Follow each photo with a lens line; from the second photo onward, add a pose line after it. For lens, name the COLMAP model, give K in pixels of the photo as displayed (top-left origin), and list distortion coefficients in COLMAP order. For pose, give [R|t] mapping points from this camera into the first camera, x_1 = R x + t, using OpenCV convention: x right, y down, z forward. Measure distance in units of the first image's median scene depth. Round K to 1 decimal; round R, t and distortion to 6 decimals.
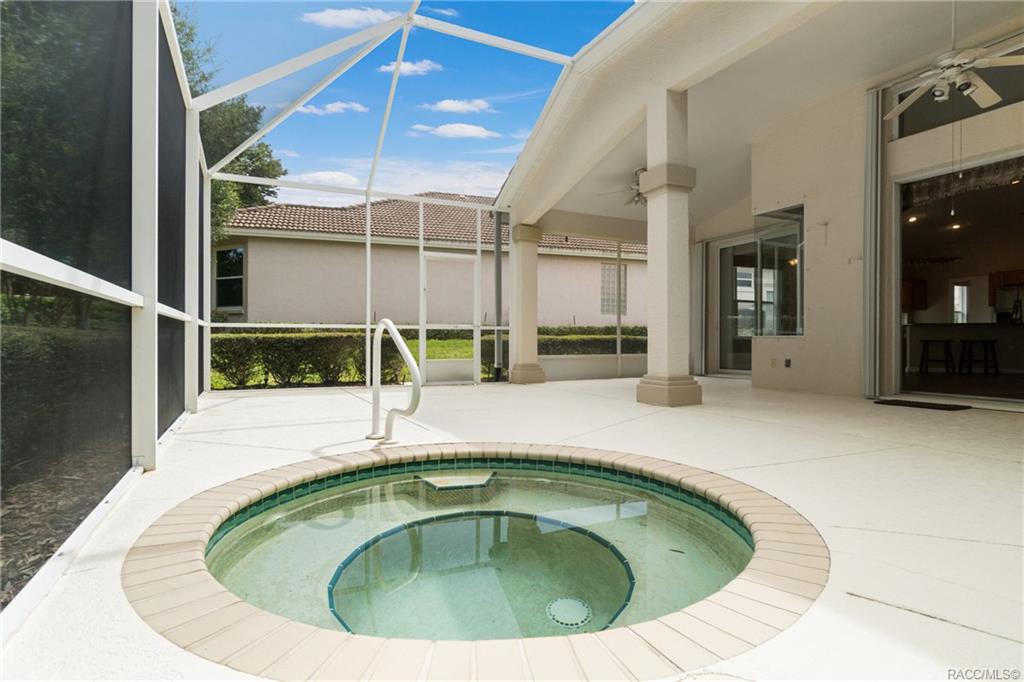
lens RADIAL K [[530.2, 0, 512.0], [0, 530.2, 341.0], [0, 0, 1]] dist [0.002530, 0.001411]
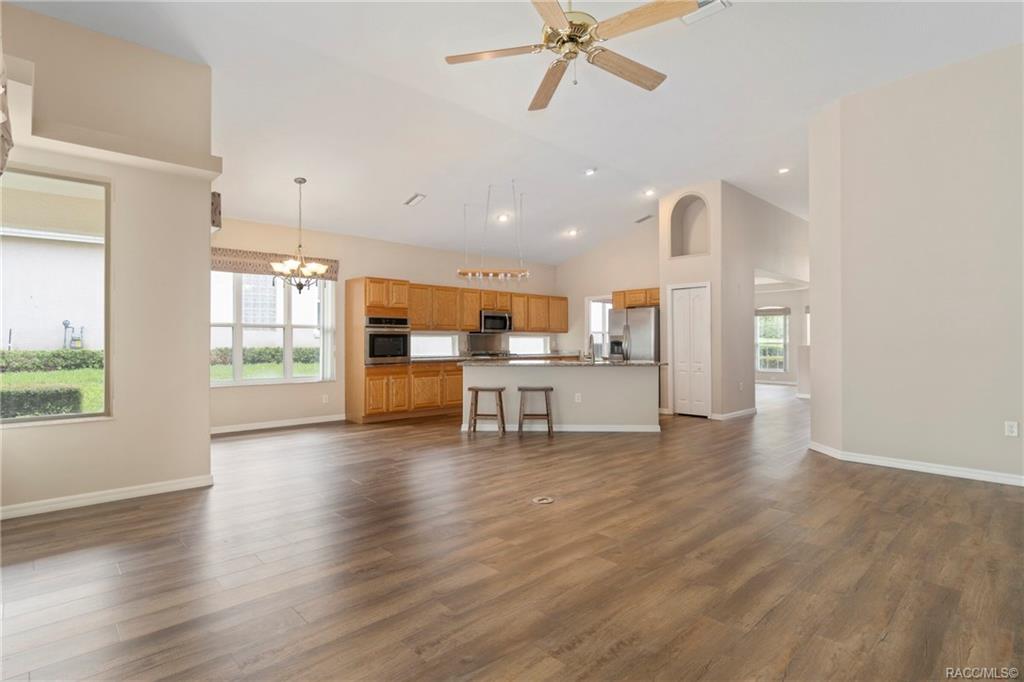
lens RADIAL K [[525.9, 0, 488.1], [0, 525.9, 344.3], [0, 0, 1]] dist [-0.001781, -0.000075]
pose [[0.965876, -0.002526, 0.258993, 0.767934], [0.000752, 0.999976, 0.006950, -0.079230], [-0.259004, -0.006519, 0.965854, 0.399422]]
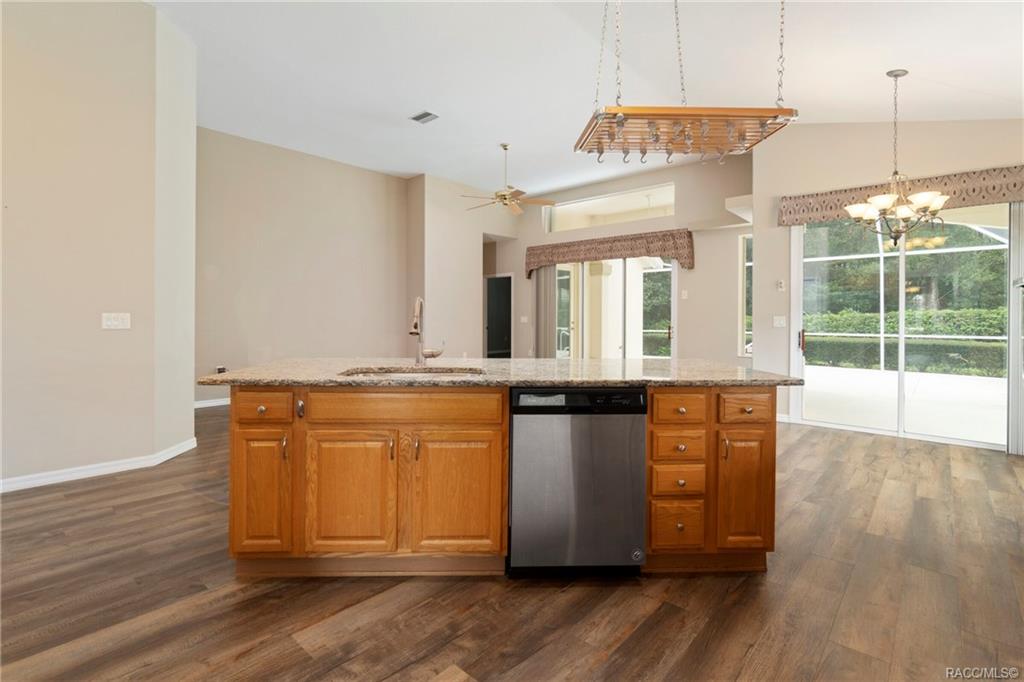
lens RADIAL K [[473.0, 0, 511.4], [0, 473.0, 318.7], [0, 0, 1]] dist [-0.001621, 0.000781]
pose [[-0.930567, -0.003668, -0.366103, 1.254139], [-0.004826, 0.999986, 0.002248, -0.076067], [0.366089, 0.003858, -0.930572, 1.605411]]
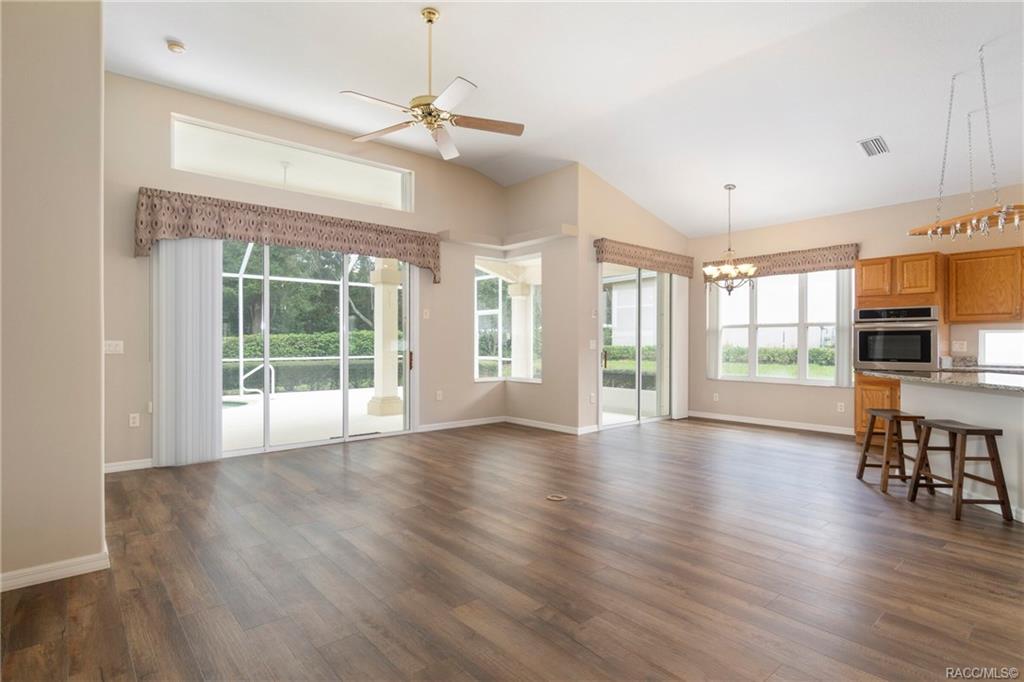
lens RADIAL K [[511.8, 0, 486.5], [0, 511.8, 341.6], [0, 0, 1]] dist [-0.002090, -0.000126]
pose [[0.209912, -0.001600, -0.977719, 1.445026], [0.001499, 0.999998, -0.001315, -0.076406], [0.977719, -0.001189, 0.209914, 0.713652]]
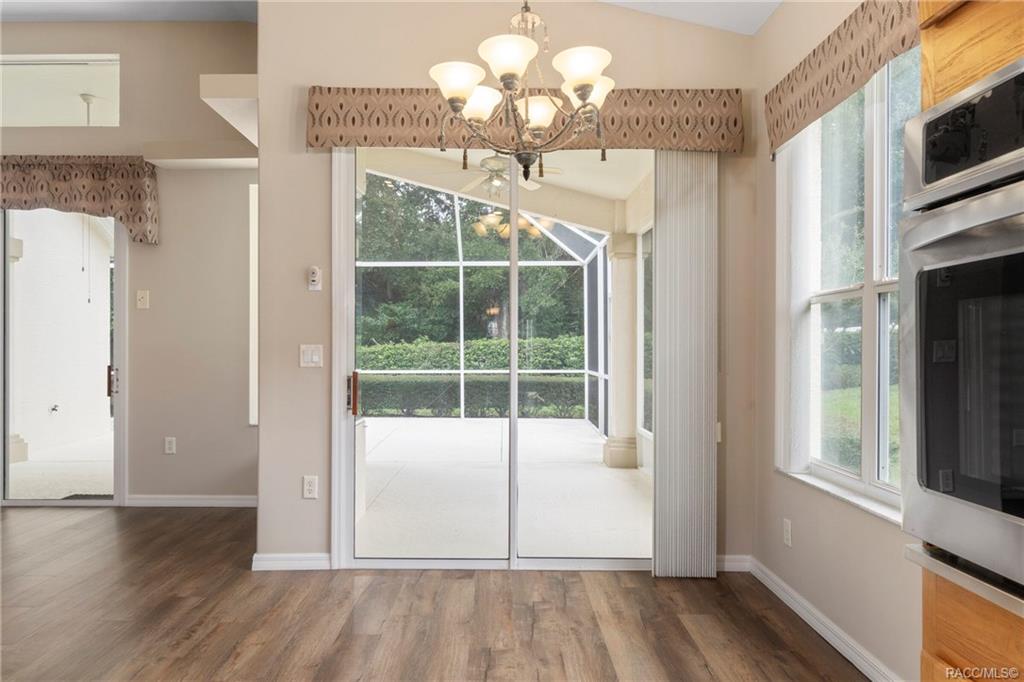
lens RADIAL K [[669.3, 0, 487.2], [0, 669.3, 344.6], [0, 0, 1]] dist [-0.000931, -0.000435]
pose [[-0.461439, -0.007433, -0.887141, 0.975081], [0.000311, 0.999963, -0.008539, -0.075685], [0.887172, -0.004216, -0.461420, 1.415370]]
